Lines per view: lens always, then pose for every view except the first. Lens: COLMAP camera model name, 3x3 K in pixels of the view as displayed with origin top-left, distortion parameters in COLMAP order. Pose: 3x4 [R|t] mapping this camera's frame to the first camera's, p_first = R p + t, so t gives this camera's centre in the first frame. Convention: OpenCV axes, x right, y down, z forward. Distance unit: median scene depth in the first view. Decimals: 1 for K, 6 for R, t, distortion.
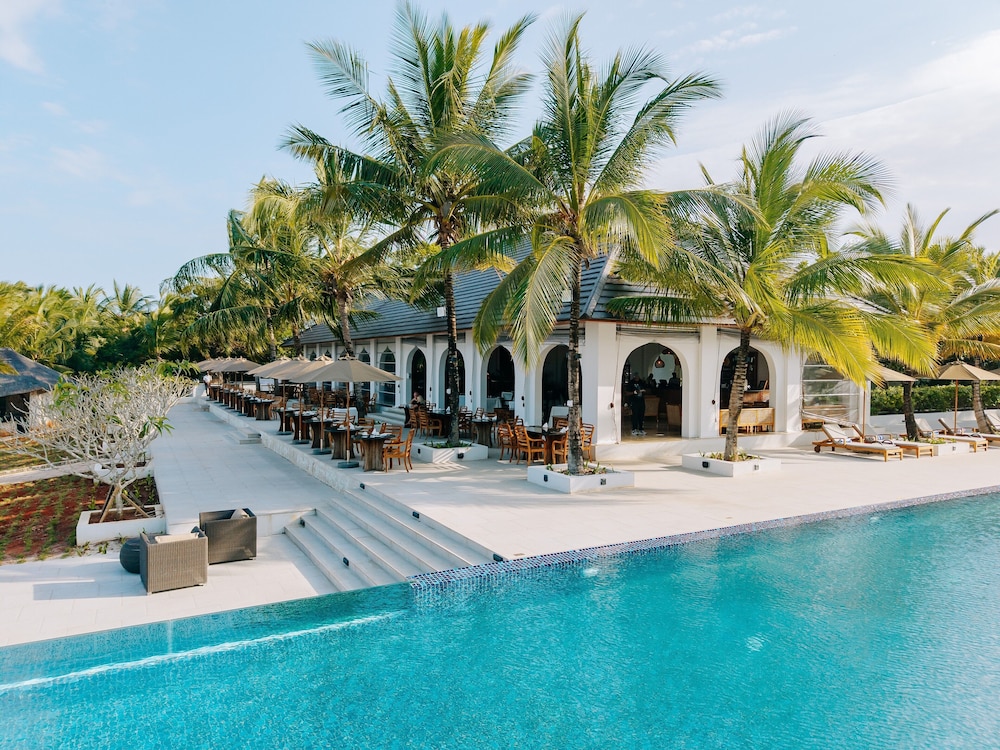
lens RADIAL K [[588.8, 0, 499.1], [0, 588.8, 378.2], [0, 0, 1]] dist [0.004970, 0.000456]
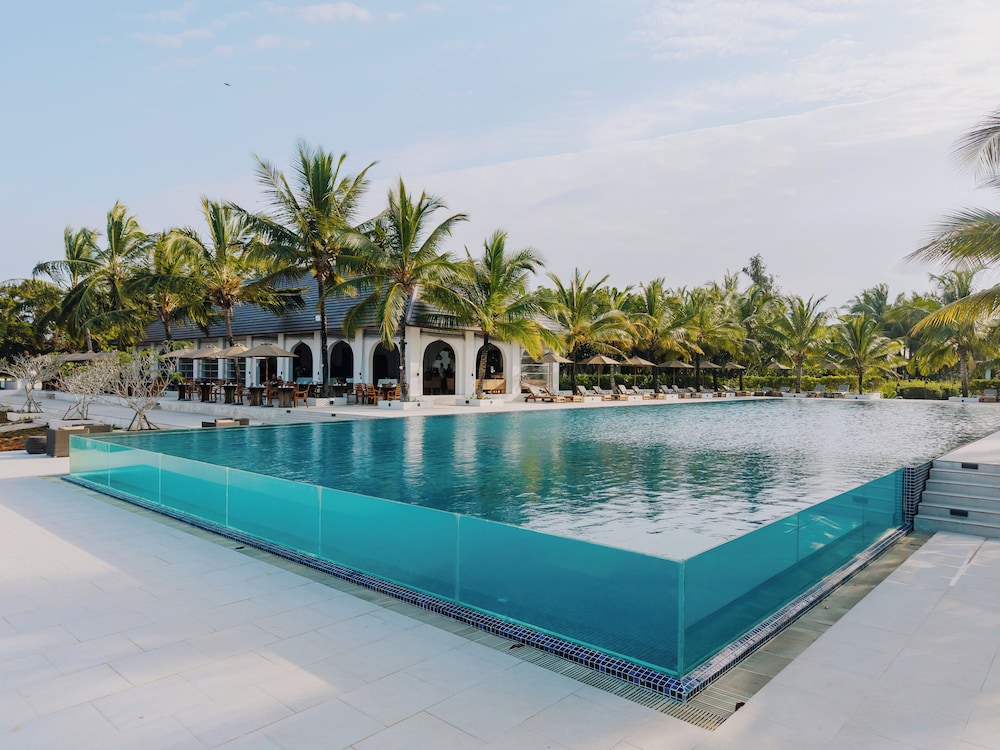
lens RADIAL K [[655.1, 0, 500.0], [0, 655.1, 375.0], [0, 0, 1]] dist [0.232696, -0.000011]
pose [[0.931832, 0.000774, 0.362889, -0.307653], [0.012623, 0.999323, -0.034545, 0.123942], [-0.362671, 0.036770, 0.931192, -0.971135]]
